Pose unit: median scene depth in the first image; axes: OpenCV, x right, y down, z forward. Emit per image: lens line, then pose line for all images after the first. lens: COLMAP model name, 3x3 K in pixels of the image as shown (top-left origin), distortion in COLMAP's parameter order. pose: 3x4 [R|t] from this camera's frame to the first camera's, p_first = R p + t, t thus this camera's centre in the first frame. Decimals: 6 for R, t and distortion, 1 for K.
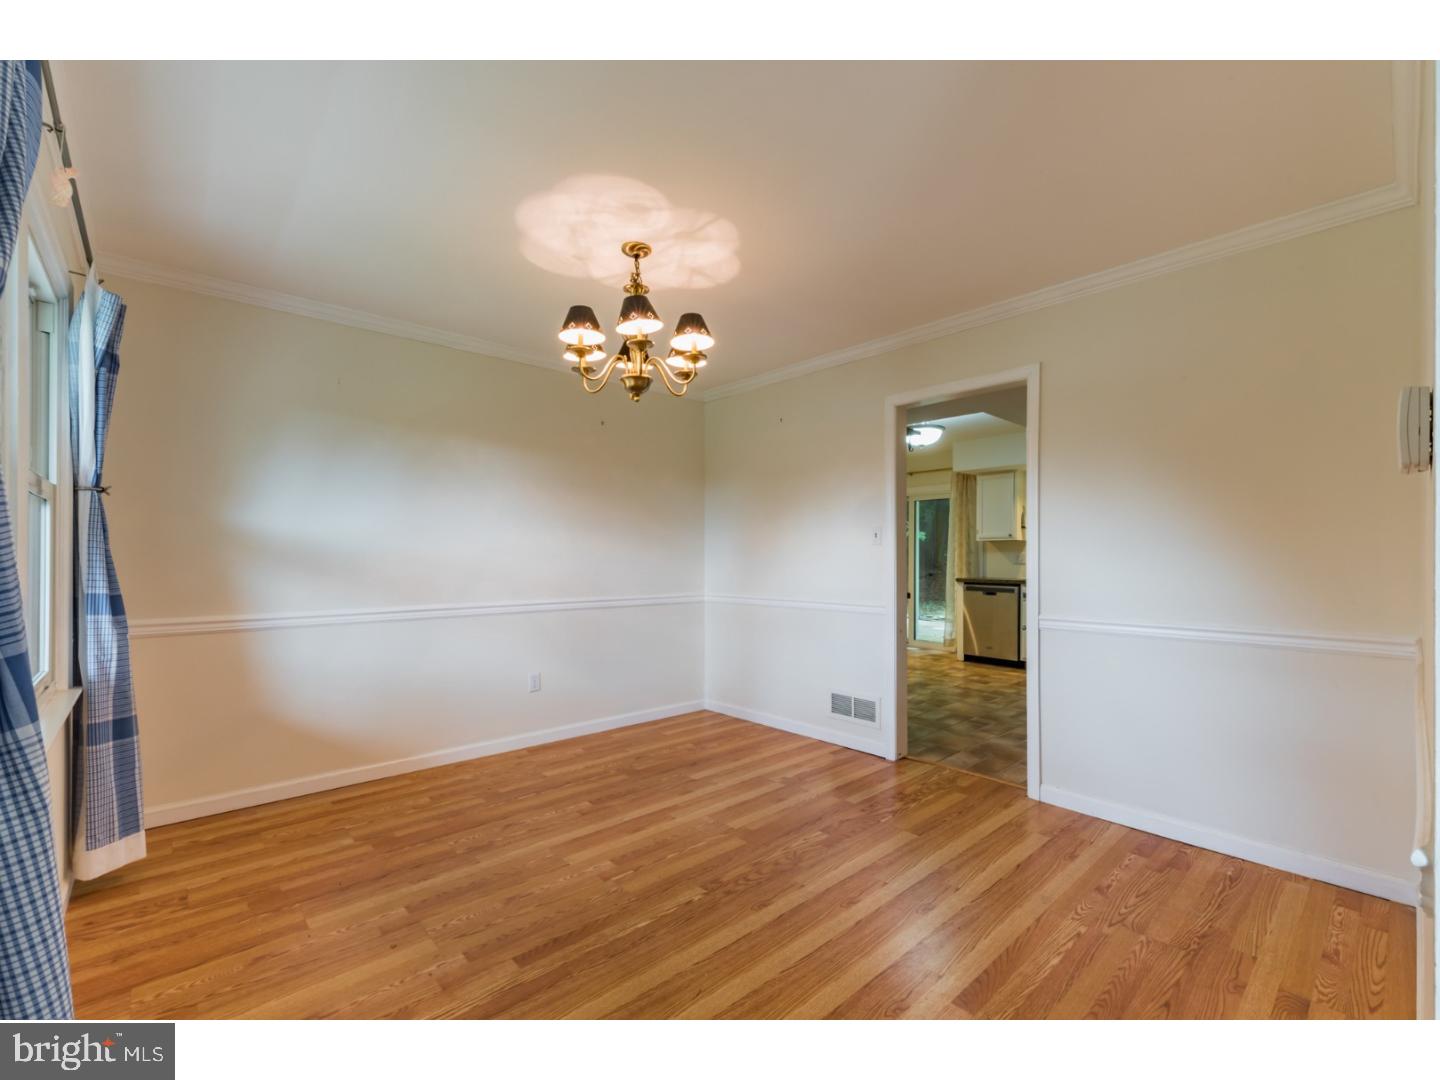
lens RADIAL K [[622.7, 0, 739.2], [0, 622.7, 554.8], [0, 0, 1]] dist [-0.002326, -0.000304]
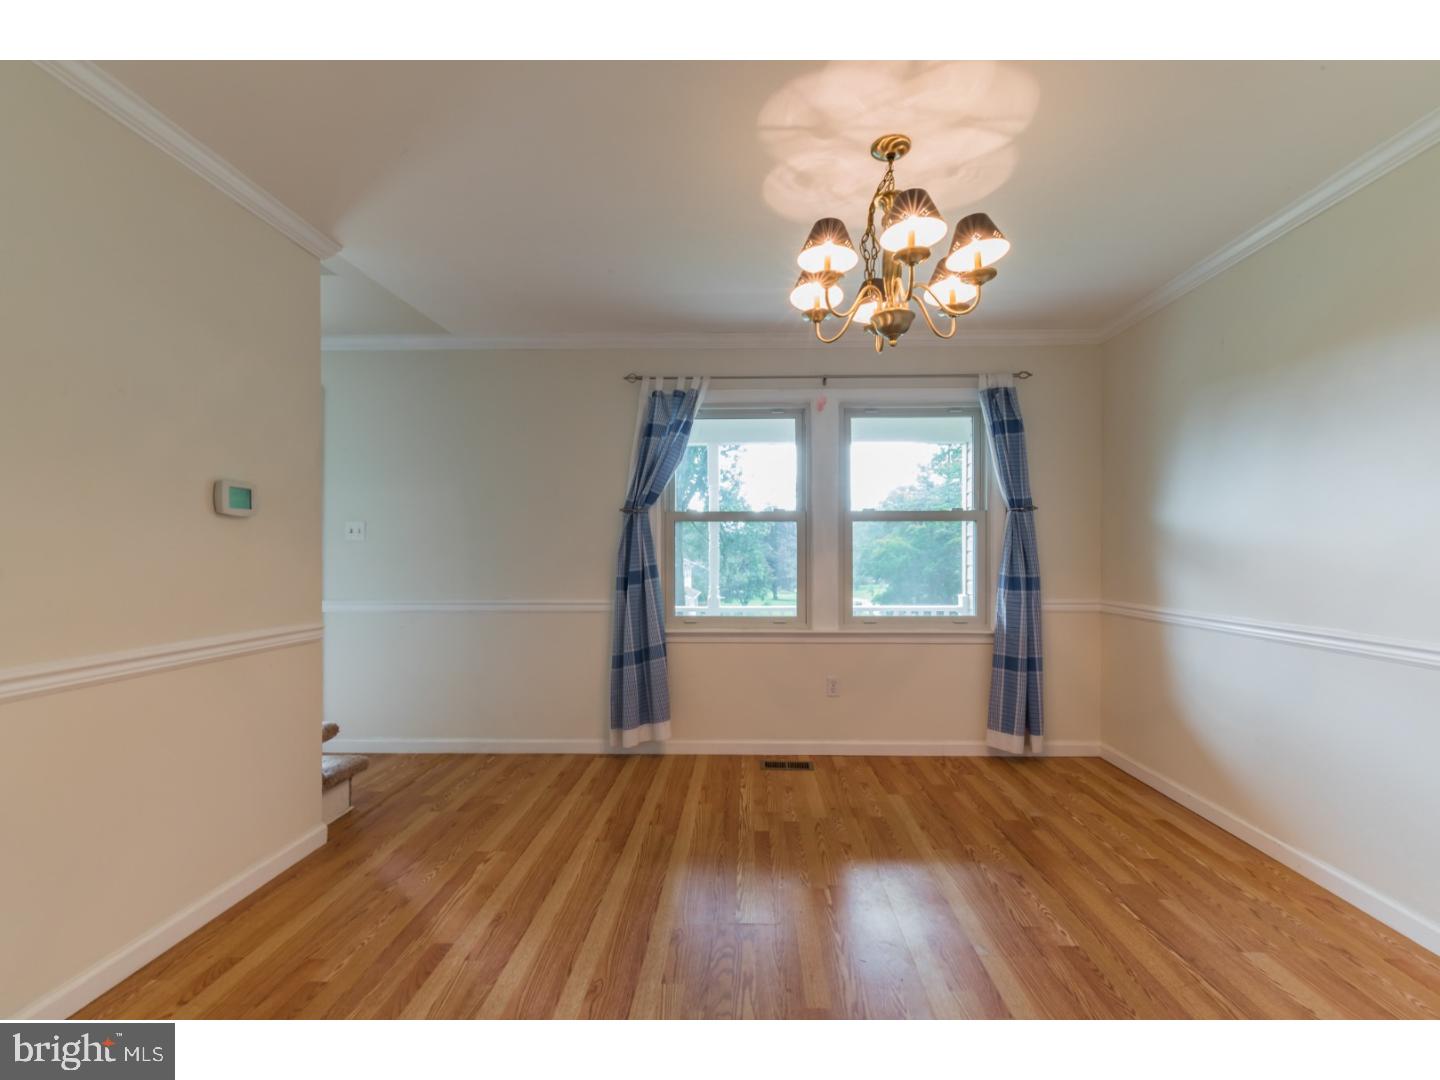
lens RADIAL K [[622.7, 0, 739.2], [0, 622.7, 554.8], [0, 0, 1]] dist [-0.002326, -0.000304]
pose [[-0.691730, 0.003249, -0.722149, 0.517495], [0.000556, 0.999992, 0.003967, 0.004315], [0.722156, 0.002342, -0.691726, 1.401714]]
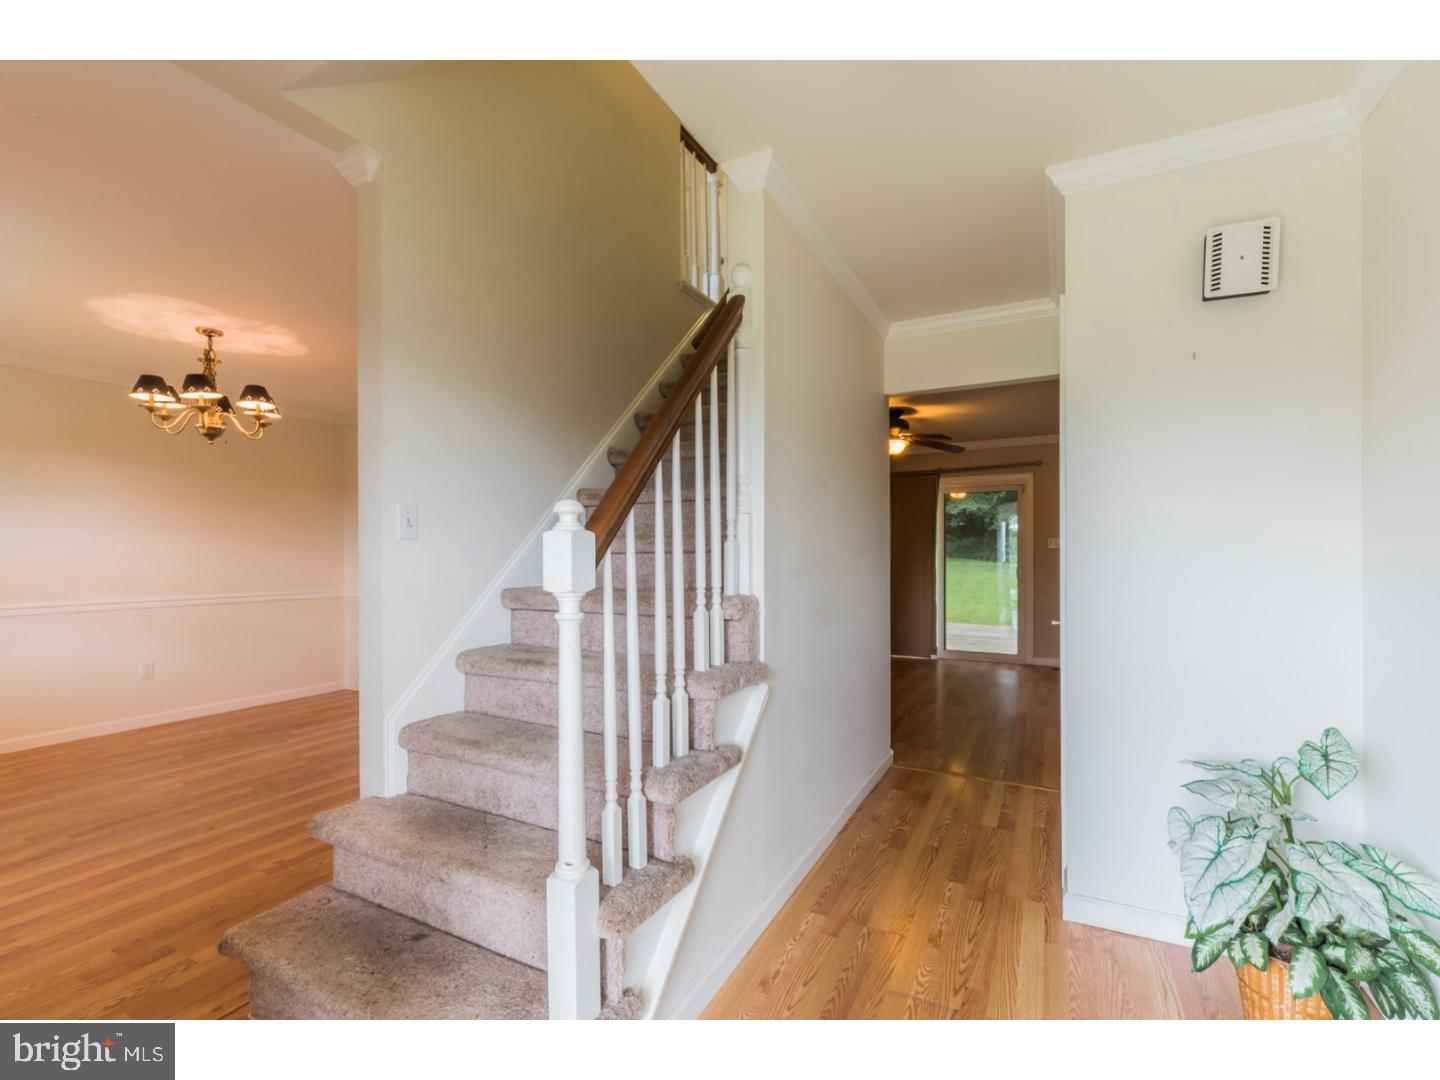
lens RADIAL K [[622.7, 0, 739.2], [0, 622.7, 554.8], [0, 0, 1]] dist [-0.002326, -0.000304]
pose [[0.936288, -0.004075, 0.351209, 0.435640], [0.003749, 0.999992, 0.001610, -0.005100], [-0.351213, -0.000191, 0.936296, -0.665048]]
